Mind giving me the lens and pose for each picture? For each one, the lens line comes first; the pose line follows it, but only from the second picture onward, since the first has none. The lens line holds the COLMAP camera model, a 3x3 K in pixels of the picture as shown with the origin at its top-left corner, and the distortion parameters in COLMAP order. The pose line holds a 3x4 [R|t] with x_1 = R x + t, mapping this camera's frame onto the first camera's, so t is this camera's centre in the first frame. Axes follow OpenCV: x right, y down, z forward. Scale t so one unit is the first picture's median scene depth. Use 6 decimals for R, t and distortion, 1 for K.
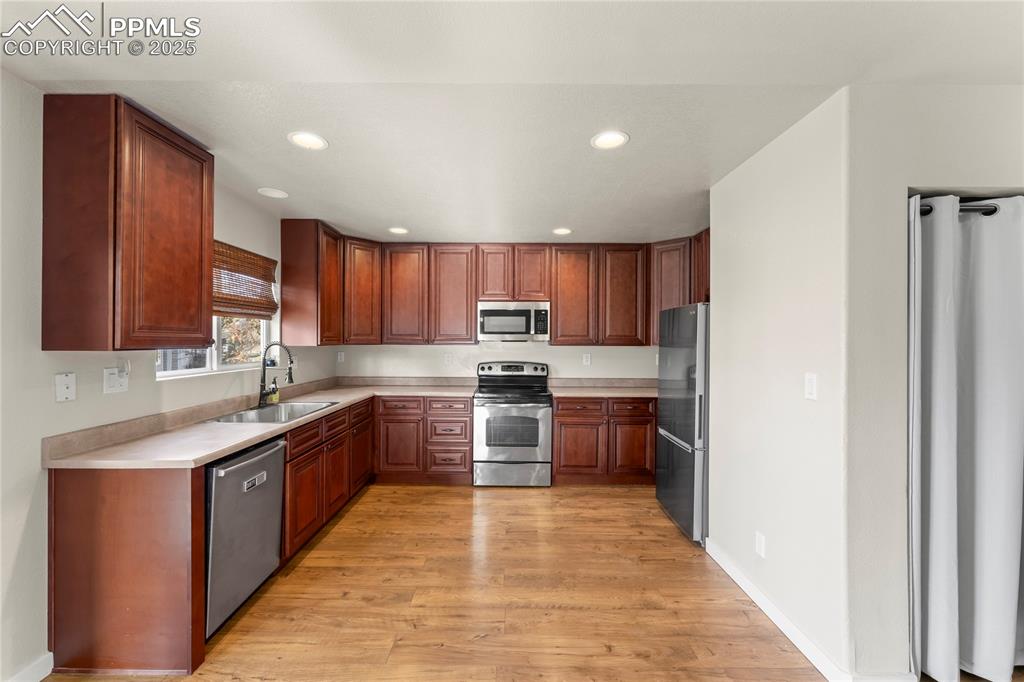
lens RADIAL K [[408.7, 0, 504.5], [0, 408.7, 341.9], [0, 0, 1]] dist [-0.002495, -0.000025]
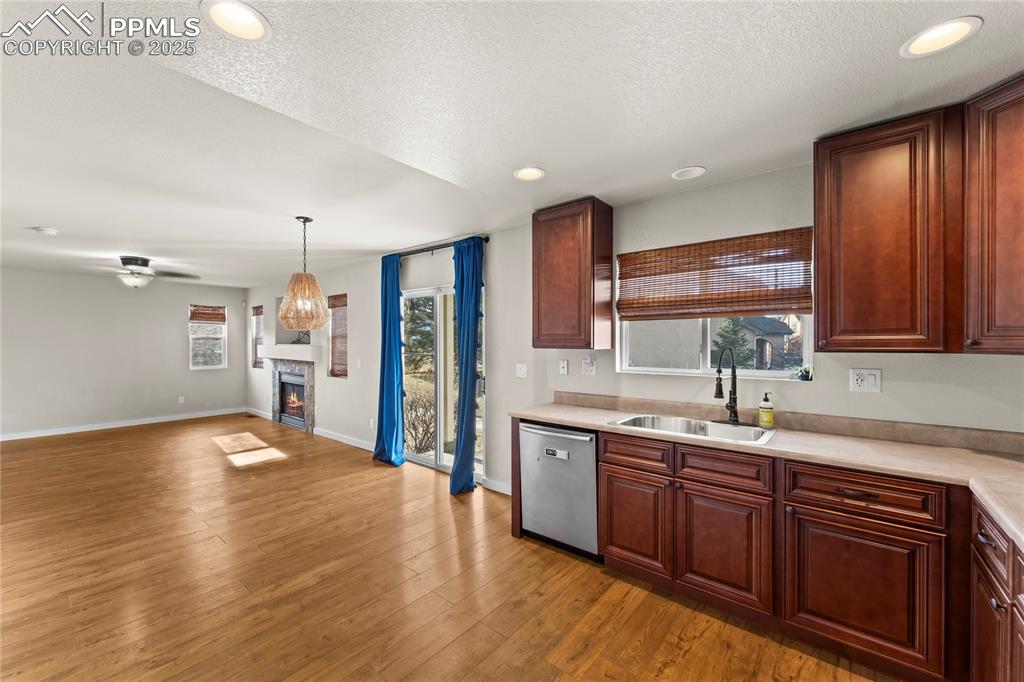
lens RADIAL K [[408.7, 0, 506.1], [0, 408.7, 343.7], [0, 0, 1]] dist [-0.002495, -0.000025]
pose [[-0.637245, -0.003319, -0.770654, 0.264846], [-0.005138, 0.999987, -0.000058, 0.000737], [0.770644, 0.003923, -0.637253, 0.945913]]
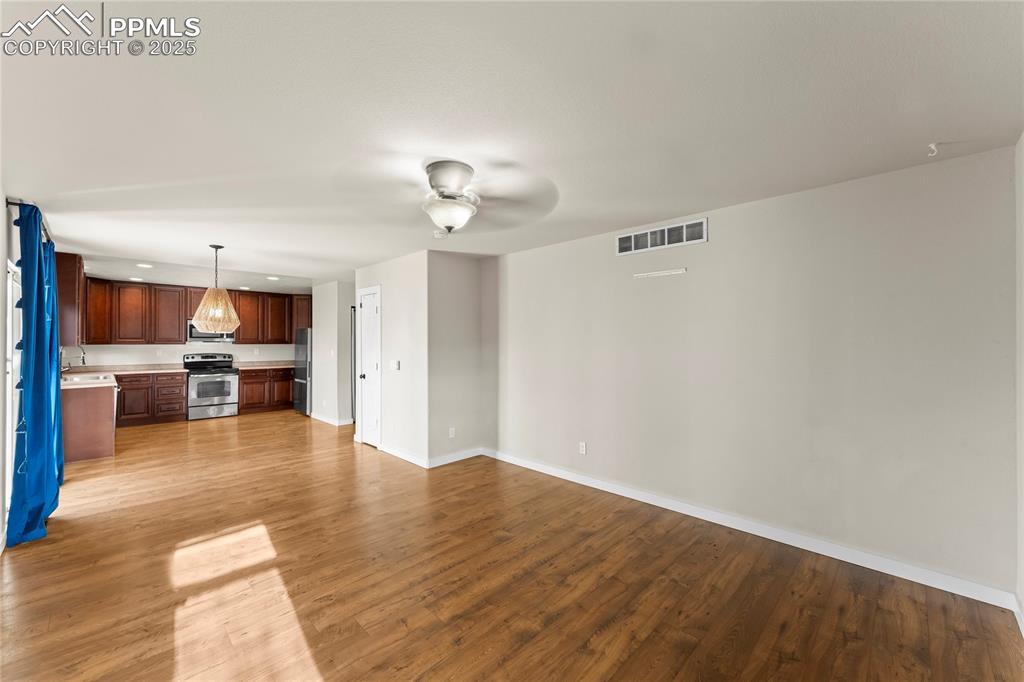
lens RADIAL K [[408.7, 0, 512.3], [0, 408.7, 339.7], [0, 0, 1]] dist [-0.002495, -0.000025]
pose [[0.692854, -0.000492, 0.721077, -0.383353], [0.004292, 0.999985, -0.003441, 0.000163], [-0.721065, 0.005479, 0.692846, -1.308615]]
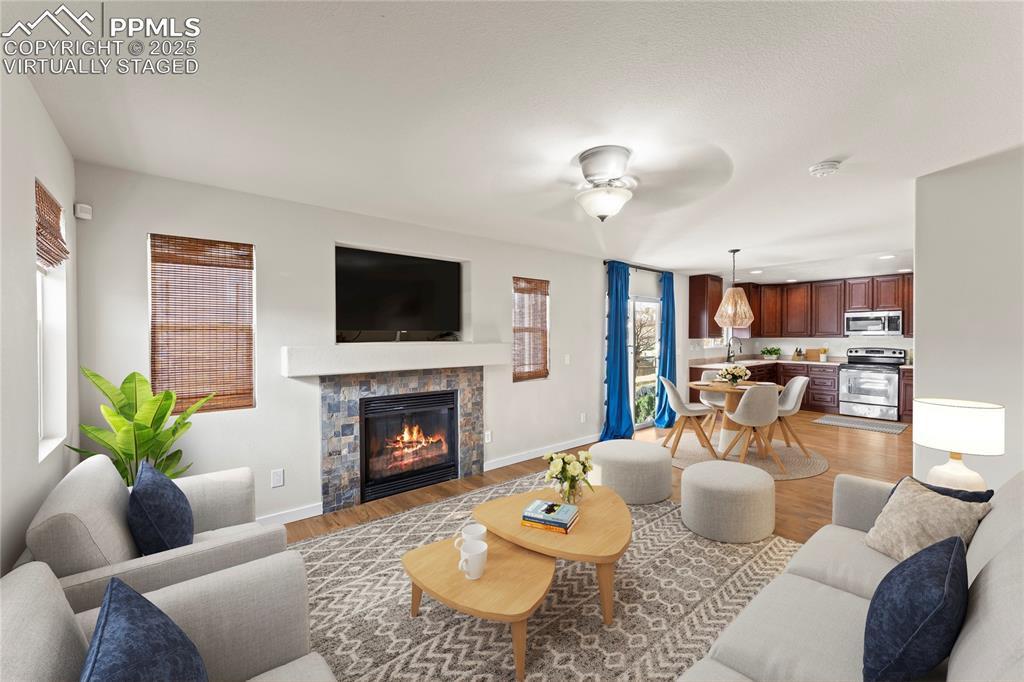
lens RADIAL K [[408.7, 0, 504.9], [0, 408.7, 341.7], [0, 0, 1]] dist [-0.002495, -0.000025]
pose [[0.633320, 0.002189, -0.773887, 0.382237], [0.005633, 0.999956, 0.007438, 0.003928], [0.773869, -0.009070, 0.633280, -1.294232]]
